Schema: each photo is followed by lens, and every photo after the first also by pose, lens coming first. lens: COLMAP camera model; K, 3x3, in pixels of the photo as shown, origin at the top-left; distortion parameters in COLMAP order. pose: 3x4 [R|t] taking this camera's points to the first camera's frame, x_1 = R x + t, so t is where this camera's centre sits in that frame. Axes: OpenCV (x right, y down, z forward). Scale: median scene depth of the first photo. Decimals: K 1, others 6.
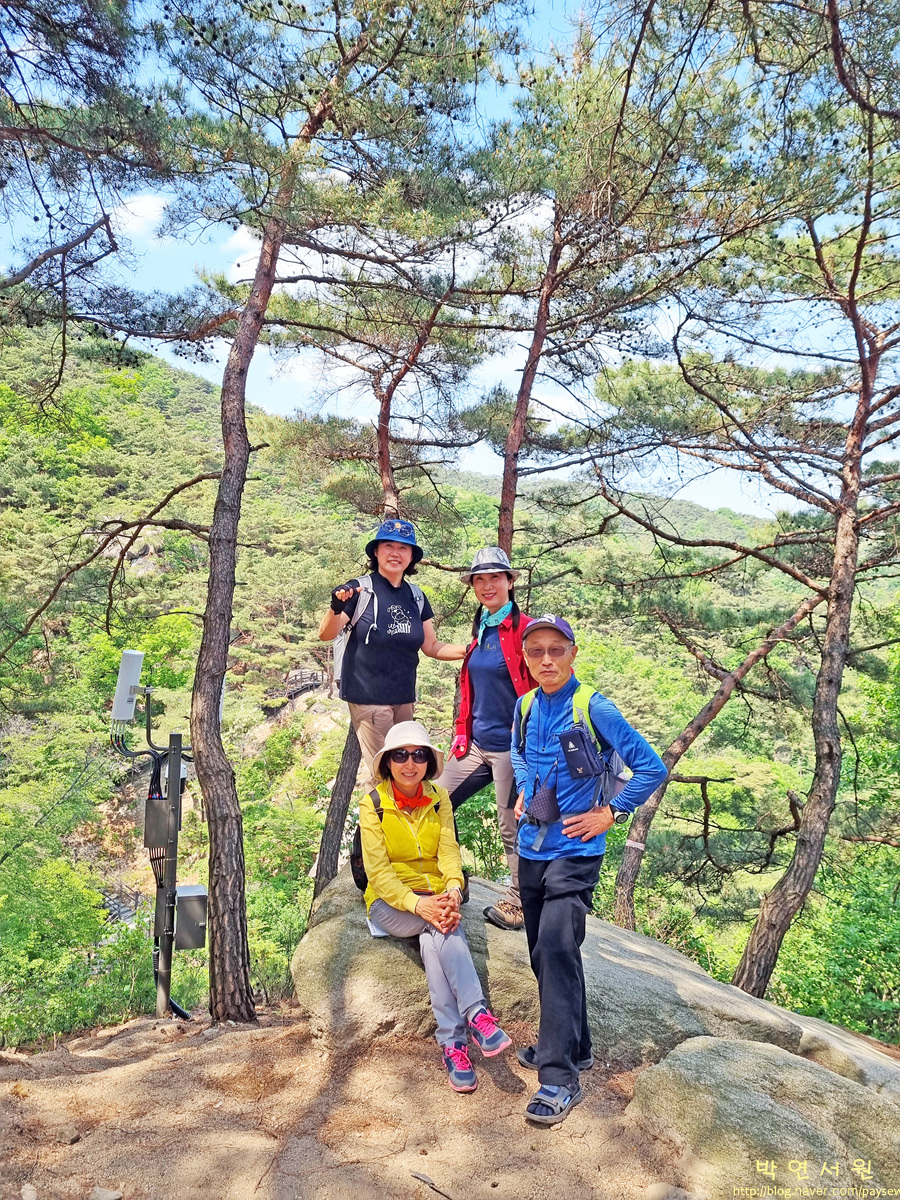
lens RADIAL K [[906.7, 0, 450.0], [0, 906.7, 600.0], [0, 0, 1]] dist [-0.073982, 0.221212]
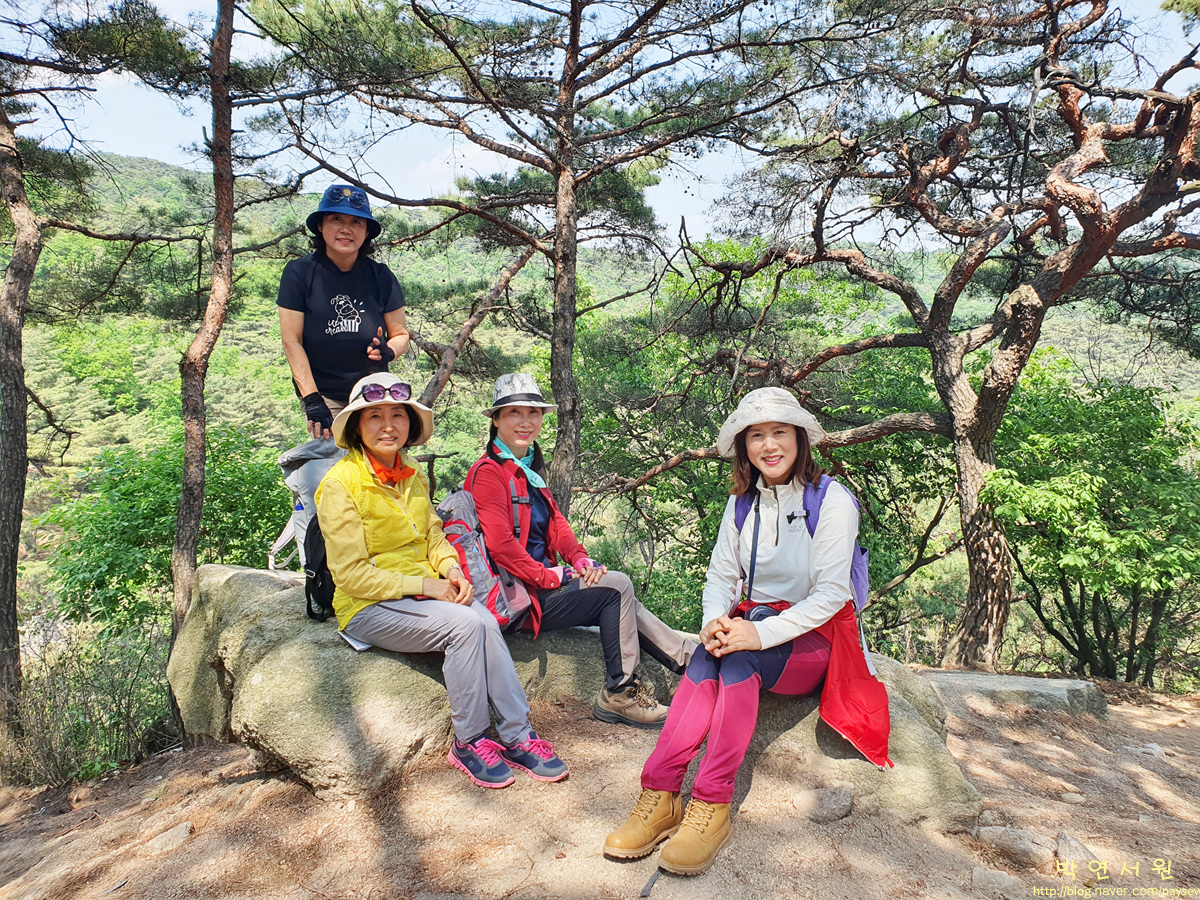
lens RADIAL K [[927.9, 0, 600.0], [0, 927.9, 450.0], [0, 0, 1]] dist [0.008306, 0.012373]
pose [[0.833552, -0.127604, 0.537502, -0.117559], [0.036901, 0.983646, 0.176293, 0.026039], [-0.551208, -0.127115, 0.824628, 0.091197]]
